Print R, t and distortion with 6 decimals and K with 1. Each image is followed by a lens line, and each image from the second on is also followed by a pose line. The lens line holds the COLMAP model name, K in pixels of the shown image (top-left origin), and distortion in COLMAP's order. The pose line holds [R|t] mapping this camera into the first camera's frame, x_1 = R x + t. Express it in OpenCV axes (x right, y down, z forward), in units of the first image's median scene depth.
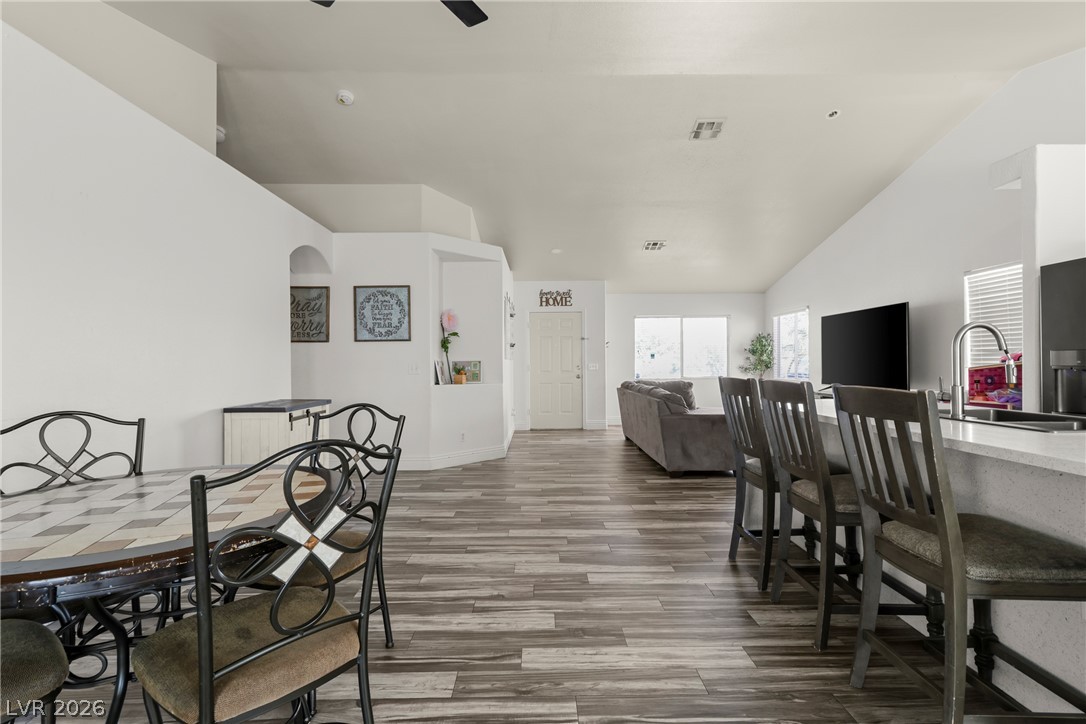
lens RADIAL K [[511.2, 0, 538.0], [0, 511.2, 362.4], [0, 0, 1]] dist [-0.001190, -0.003571]
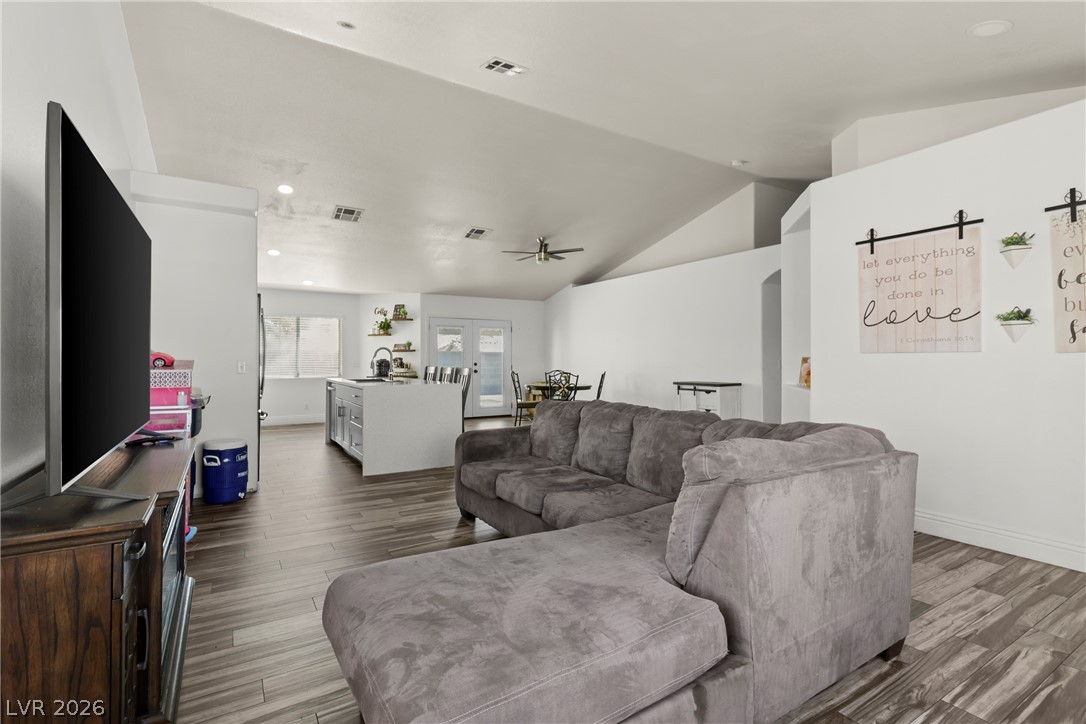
lens RADIAL K [[511.2, 0, 540.8], [0, 511.2, 365.8], [0, 0, 1]] dist [-0.001190, -0.003571]
pose [[-0.850228, 0.005469, -0.526387, 0.762860], [0.001955, 0.999972, 0.007232, 0.005607], [0.526412, 0.005120, -0.850214, 1.811338]]
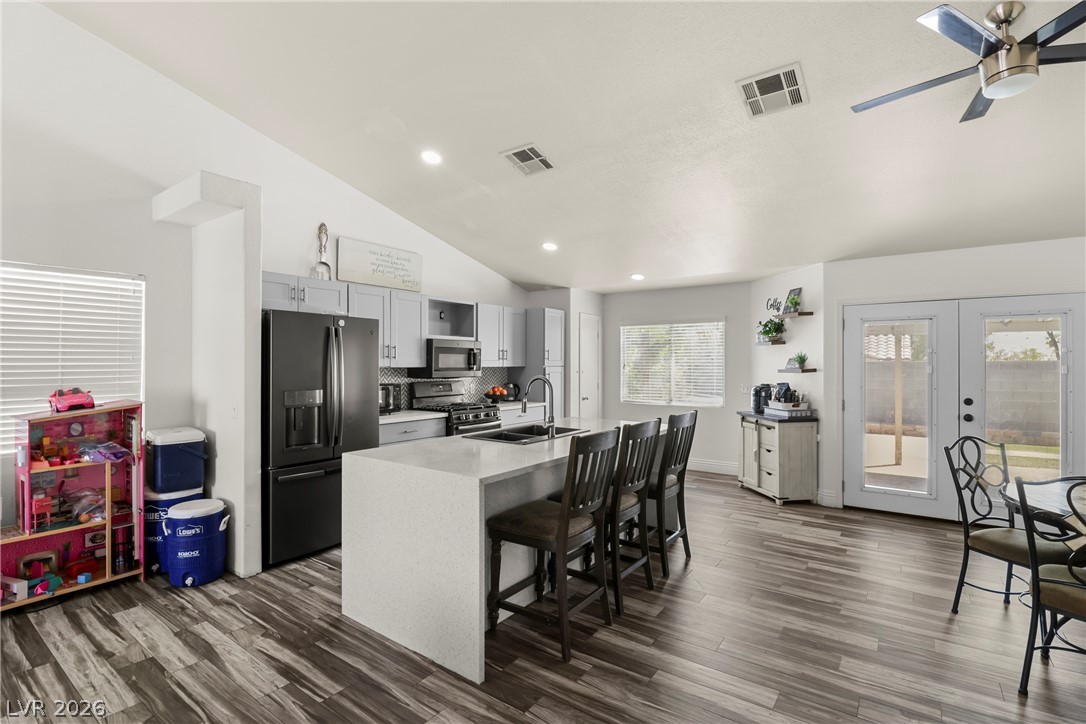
lens RADIAL K [[511.2, 0, 546.0], [0, 511.2, 359.6], [0, 0, 1]] dist [-0.001190, -0.003571]
pose [[-0.813248, 0.007680, 0.581867, -0.042345], [0.001045, 0.999931, -0.011738, -0.051200], [-0.581917, -0.008938, -0.813199, 1.045486]]
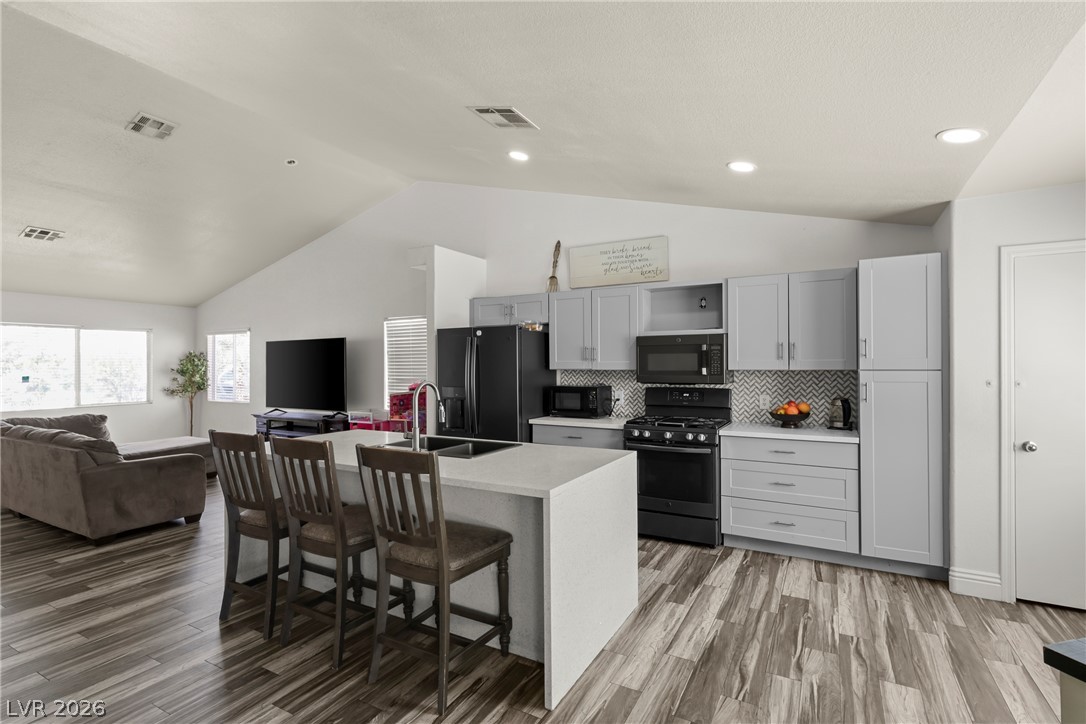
lens RADIAL K [[511.2, 0, 555.5], [0, 511.2, 367.4], [0, 0, 1]] dist [-0.001190, -0.003571]
pose [[0.475653, -0.000647, 0.879633, -0.099608], [0.002066, 0.999998, -0.000382, -0.052240], [-0.879631, 0.001999, 0.475653, 0.001382]]
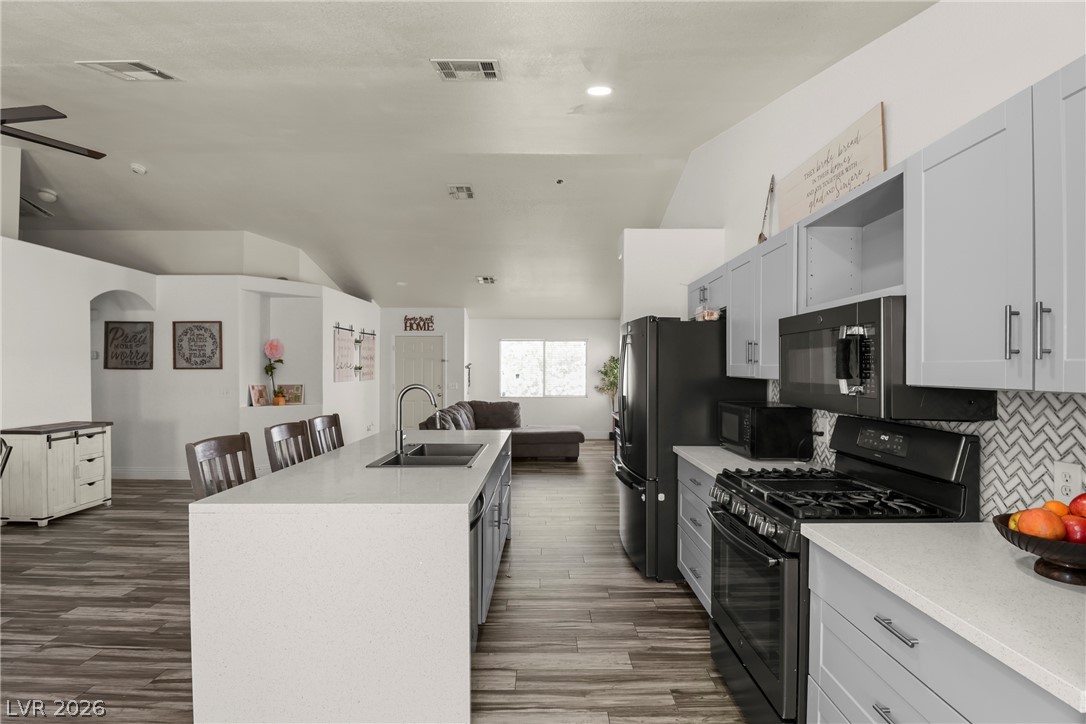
lens RADIAL K [[511.2, 0, 539.1], [0, 511.2, 371.8], [0, 0, 1]] dist [-0.001190, -0.003571]
pose [[0.999953, 0.009313, -0.002542, 0.546902], [-0.009298, 0.999939, 0.005883, -0.056374], [0.002596, -0.005860, 0.999979, -0.187710]]
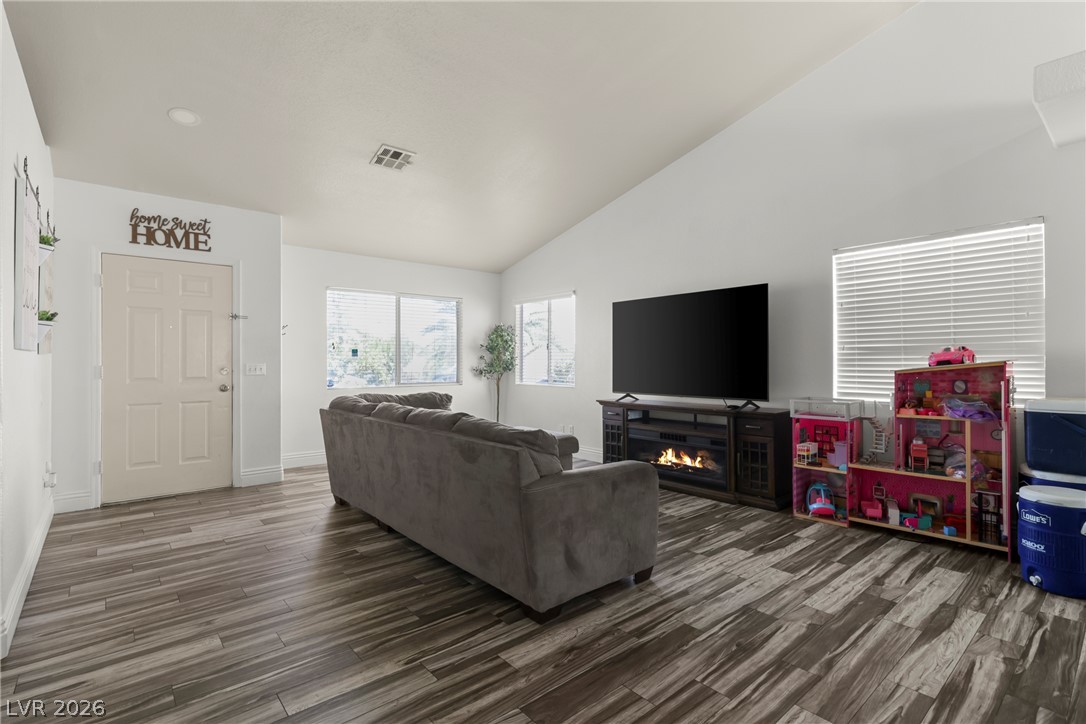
lens RADIAL K [[511.2, 0, 534.9], [0, 511.2, 359.8], [0, 0, 1]] dist [-0.001190, -0.003571]
pose [[0.764643, 0.013183, 0.644319, -0.025438], [-0.006917, 0.999901, -0.012249, 0.006655], [-0.644417, 0.004909, 0.764659, 0.711394]]
